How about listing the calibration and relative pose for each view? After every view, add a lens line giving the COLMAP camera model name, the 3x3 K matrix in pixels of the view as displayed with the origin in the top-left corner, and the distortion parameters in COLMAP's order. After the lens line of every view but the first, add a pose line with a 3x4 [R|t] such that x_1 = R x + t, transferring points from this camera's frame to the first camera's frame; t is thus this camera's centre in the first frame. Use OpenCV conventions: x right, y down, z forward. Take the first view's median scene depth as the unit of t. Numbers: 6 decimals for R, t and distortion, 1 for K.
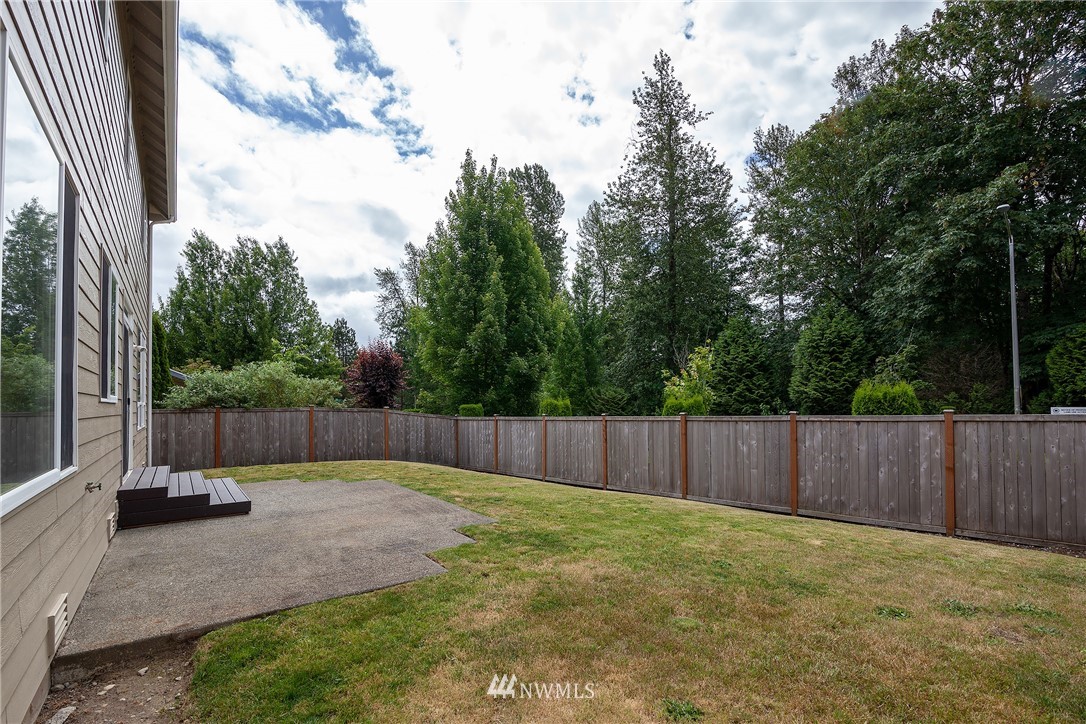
lens RADIAL K [[496.9, 0, 543.1], [0, 496.9, 399.5], [0, 0, 1]] dist [0.000092, 0.000008]
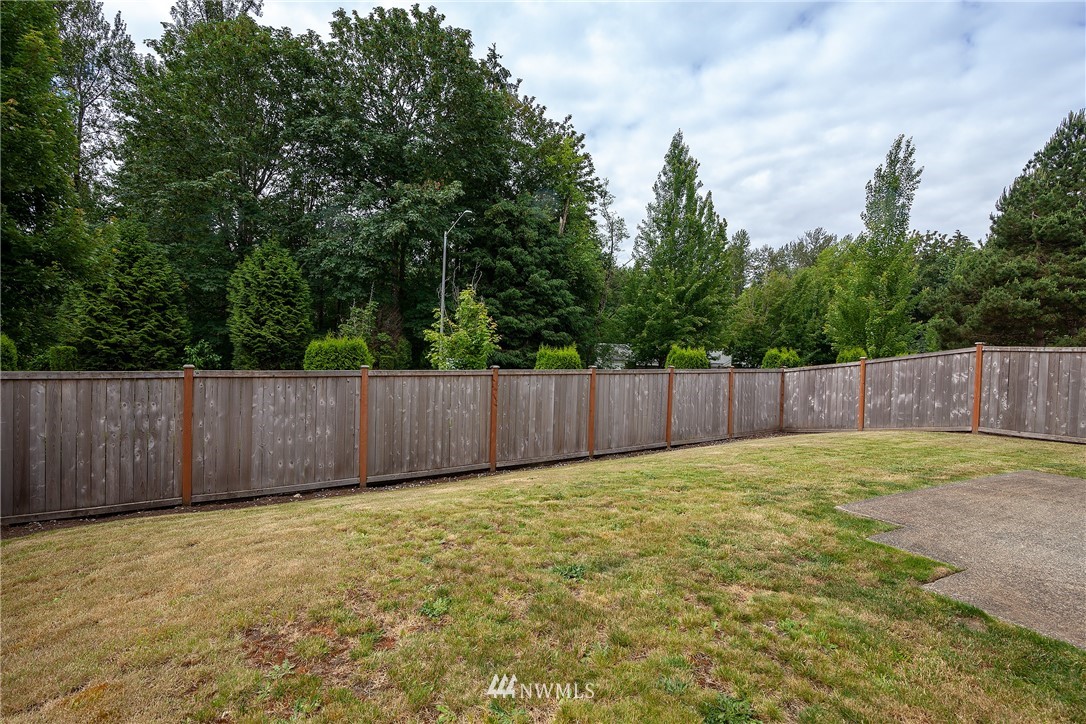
lens RADIAL K [[503.1, 0, 543.0], [0, 503.1, 362.0], [0, 0, 1]] dist [-0.000433, -0.000037]
pose [[0.166385, 0.003735, 0.986054, -0.468965], [-0.041231, 0.999145, 0.003172, 0.013481], [-0.985198, -0.041184, 0.166397, 0.641034]]
